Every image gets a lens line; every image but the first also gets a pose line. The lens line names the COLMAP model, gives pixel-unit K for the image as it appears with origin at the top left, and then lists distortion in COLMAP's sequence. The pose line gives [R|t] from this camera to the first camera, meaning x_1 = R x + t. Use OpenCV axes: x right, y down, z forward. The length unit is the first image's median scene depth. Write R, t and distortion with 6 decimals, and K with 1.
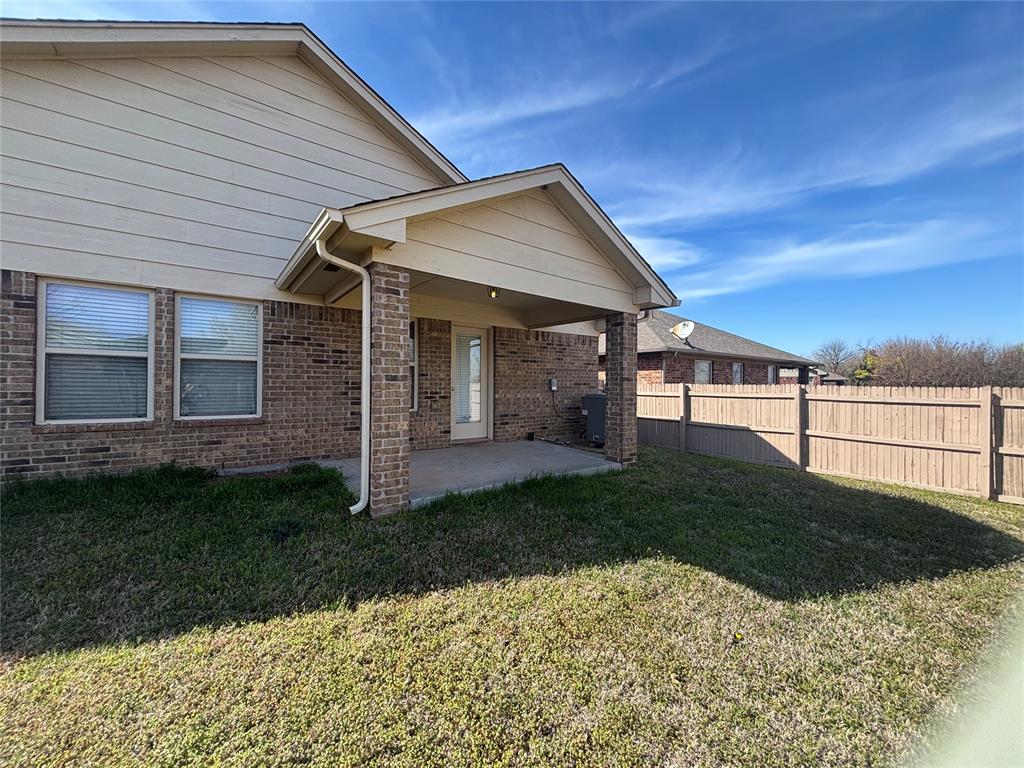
lens RADIAL K [[414.8, 0, 512.5], [0, 414.8, 384.2], [0, 0, 1]] dist [0.003969, -0.000059]
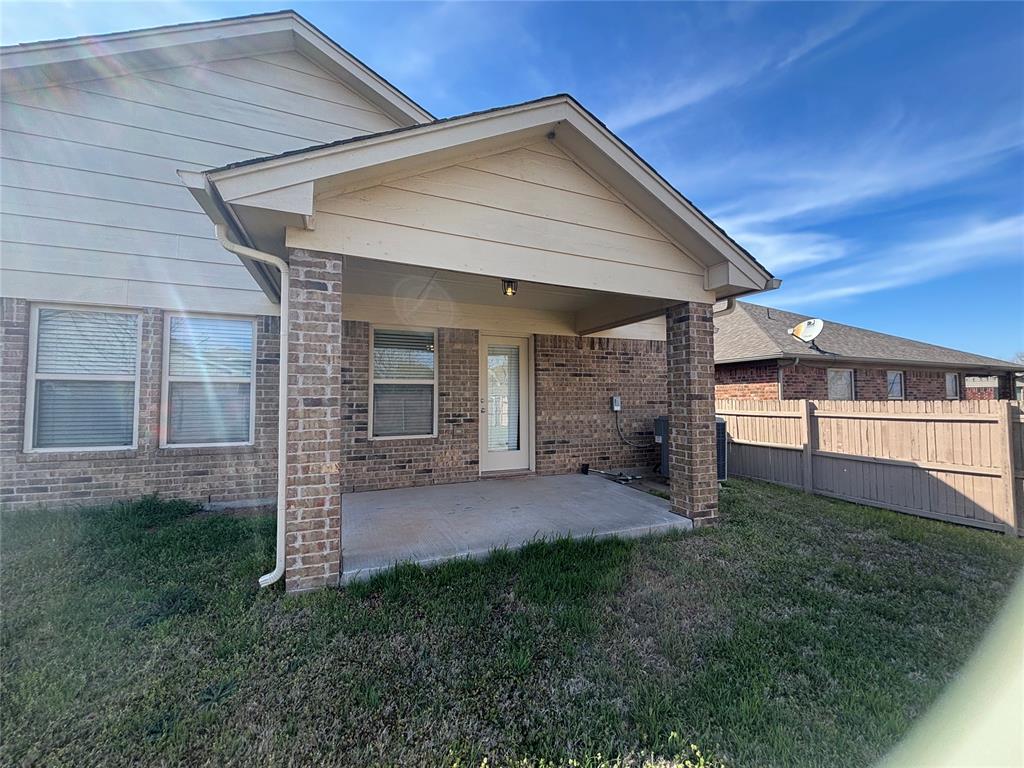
lens RADIAL K [[414.8, 0, 514.3], [0, 414.8, 383.5], [0, 0, 1]] dist [0.003969, -0.000059]
pose [[0.966737, -0.020732, -0.254931, 0.172676], [0.010424, 0.999075, -0.041717, -0.010019], [0.255560, 0.037672, 0.966059, 0.270754]]
